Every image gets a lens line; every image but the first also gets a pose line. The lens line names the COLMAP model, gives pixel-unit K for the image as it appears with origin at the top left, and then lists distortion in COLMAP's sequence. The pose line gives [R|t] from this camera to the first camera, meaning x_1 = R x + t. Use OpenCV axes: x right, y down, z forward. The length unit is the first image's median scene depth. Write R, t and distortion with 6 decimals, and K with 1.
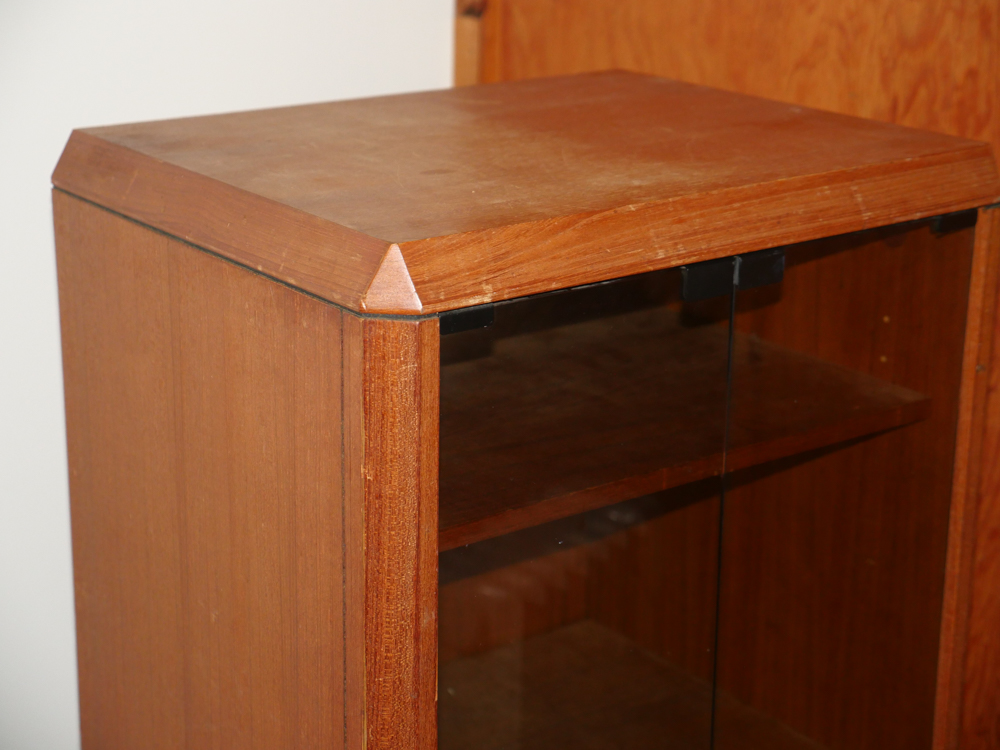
lens RADIAL K [[2004.0, 0, 504.8], [0, 2004.0, 376.6], [0, 0, 1]] dist [0.150129, 0.000000]
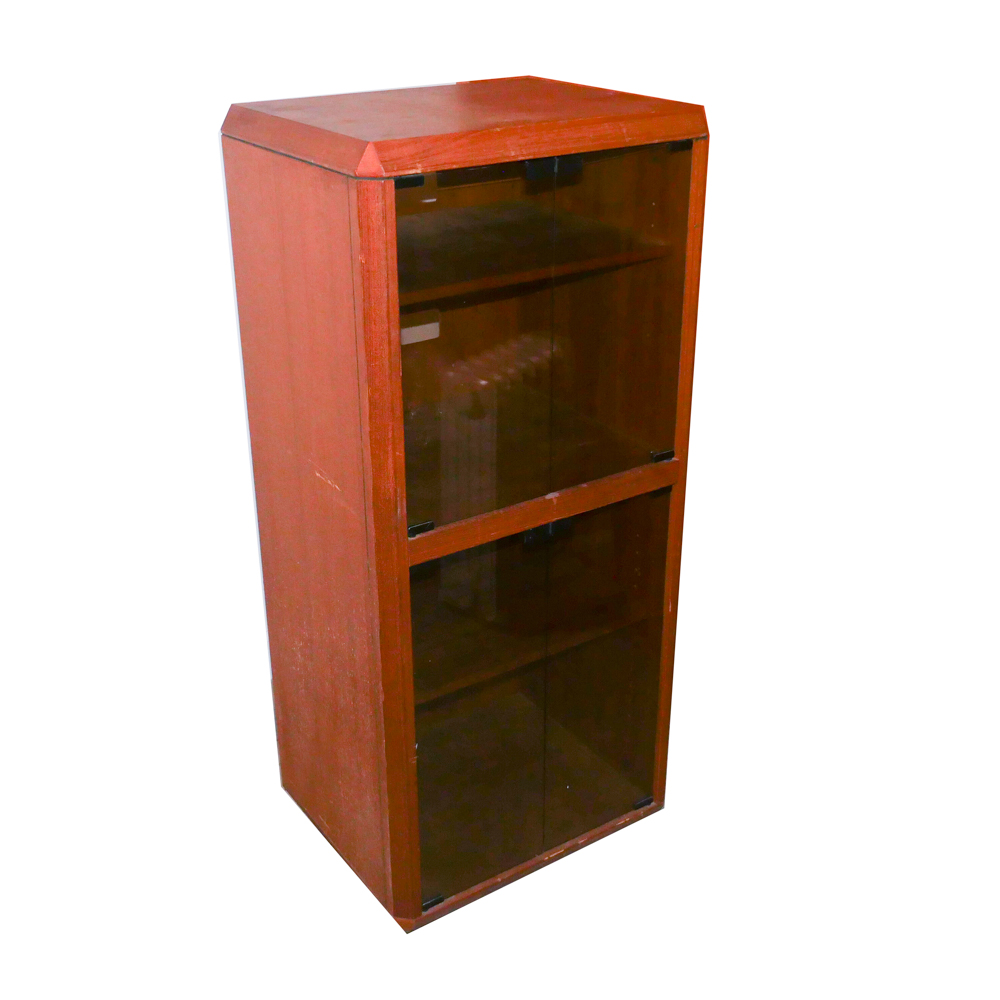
lens RADIAL K [[1211.7, 0, 500.8], [0, 1211.7, 491.3], [0, 0, 1]] dist [-0.019930, 0.000000]
pose [[0.998761, 0.006489, -0.049339, 0.125384], [0.000173, 0.991001, 0.133851, 0.108795], [0.049764, -0.133694, 0.989772, -0.228590]]
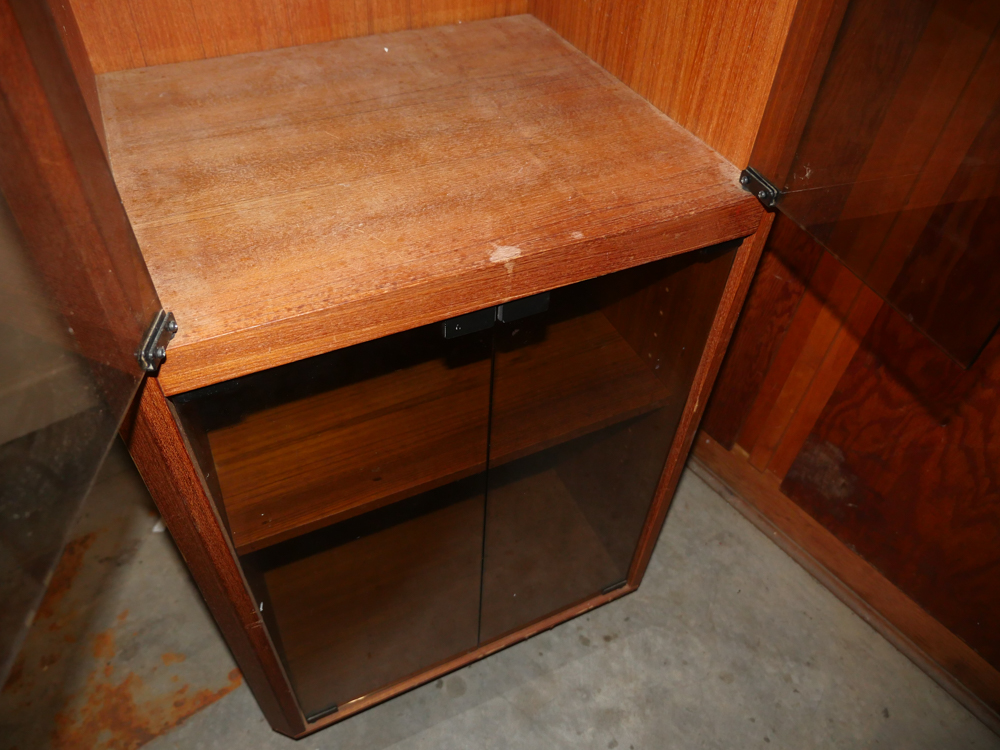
lens RADIAL K [[747.3, 0, 487.9], [0, 747.3, 375.1], [0, 0, 1]] dist [0.007338, -0.009342]
pose [[0.980976, 0.149255, -0.124134, 0.168408], [-0.076949, 0.886018, 0.457221, 0.168313], [0.178228, -0.438971, 0.880647, 0.749213]]
